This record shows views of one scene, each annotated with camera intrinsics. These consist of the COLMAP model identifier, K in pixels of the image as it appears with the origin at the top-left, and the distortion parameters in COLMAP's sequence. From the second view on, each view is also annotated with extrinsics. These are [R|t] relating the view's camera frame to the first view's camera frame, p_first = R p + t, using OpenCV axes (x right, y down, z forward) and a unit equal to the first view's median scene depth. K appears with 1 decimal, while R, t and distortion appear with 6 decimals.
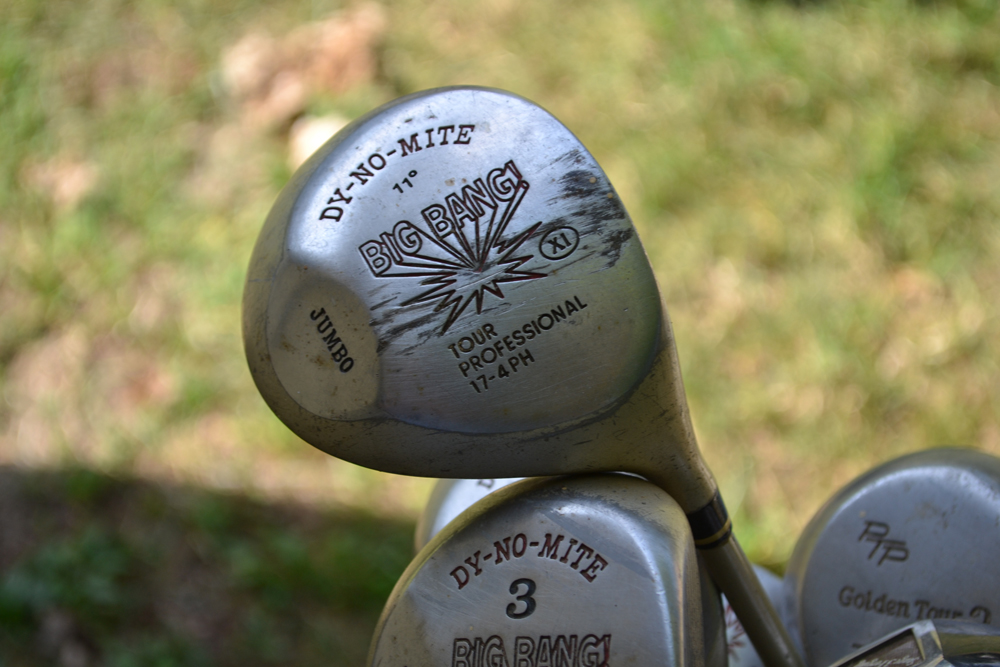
lens RADIAL K [[2051.5, 0, 495.7], [0, 2051.5, 337.9], [0, 0, 1]] dist [0.063987, 0.000000]
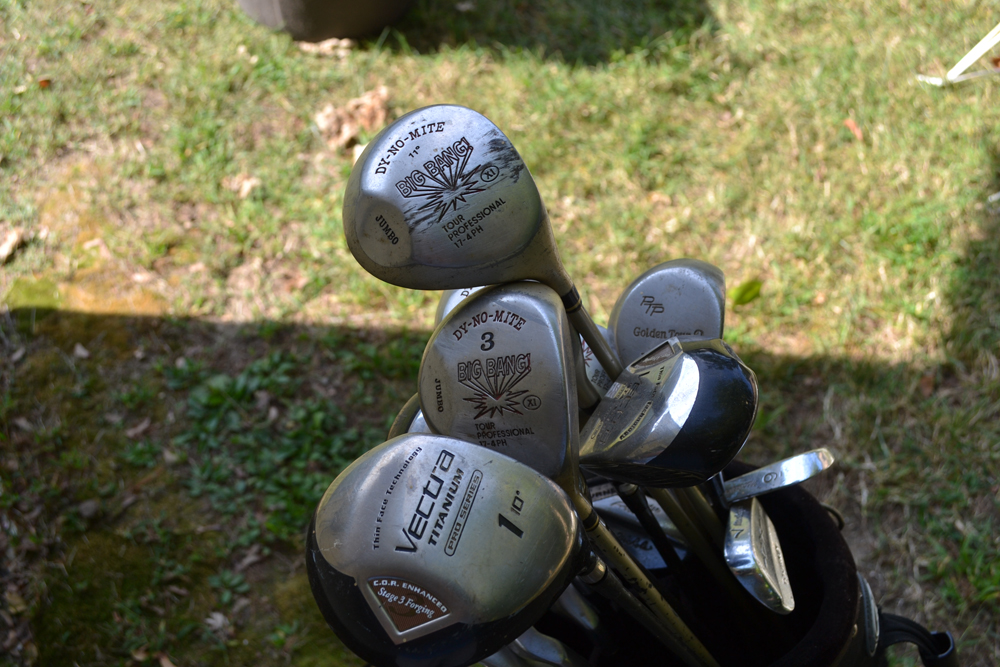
lens RADIAL K [[1001.2, 0, 493.3], [0, 1001.2, 336.2], [0, 0, 1]] dist [-0.059650, 0.000000]
pose [[0.995361, -0.092479, 0.026529, -0.006936], [0.089730, 0.991820, 0.090780, 0.022082], [-0.034708, -0.087978, 0.995518, -0.033549]]
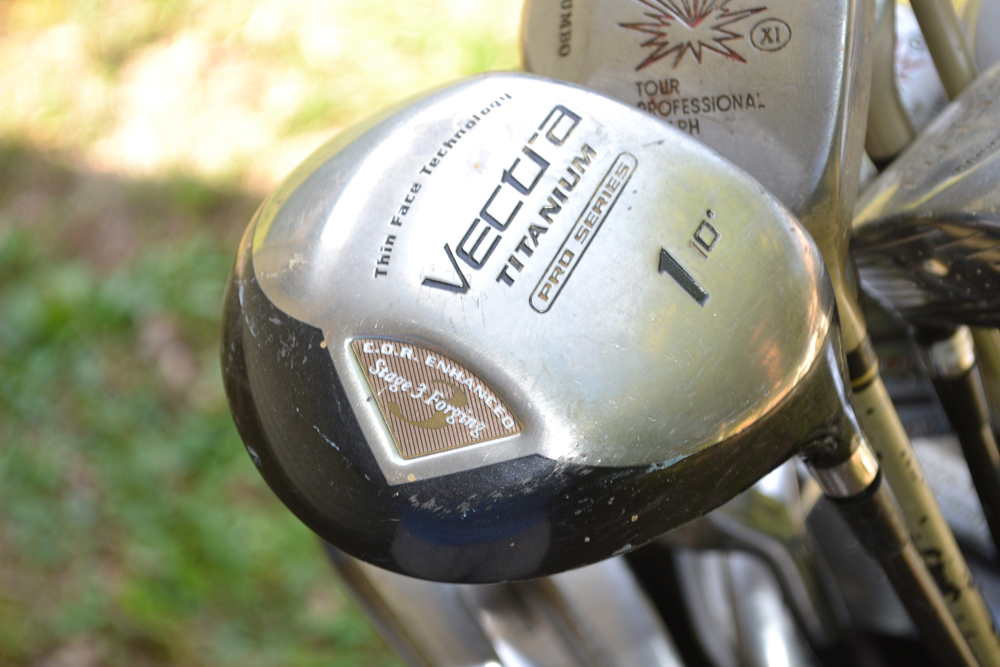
lens RADIAL K [[2201.8, 0, 500.3], [0, 2201.8, 334.8], [0, 0, 1]] dist [0.065795, 0.000000]
pose [[0.996964, 0.059124, -0.050670, -0.010015], [-0.055756, 0.996294, 0.065493, 0.216824], [0.054355, -0.062469, 0.996566, -0.042244]]
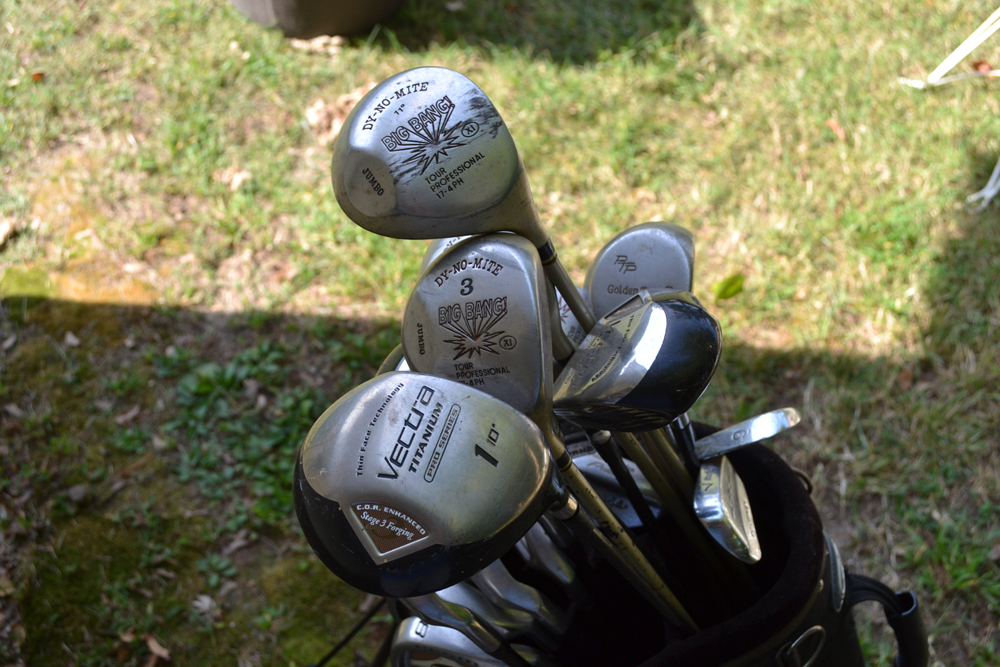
lens RADIAL K [[1001.2, 0, 493.8], [0, 1001.2, 334.9], [0, 0, 1]] dist [-0.059650, 0.000000]
pose [[0.995643, -0.084840, 0.038694, -0.004056], [0.081385, 0.993178, 0.083507, 0.073194], [-0.045515, -0.079994, 0.995756, -0.090232]]
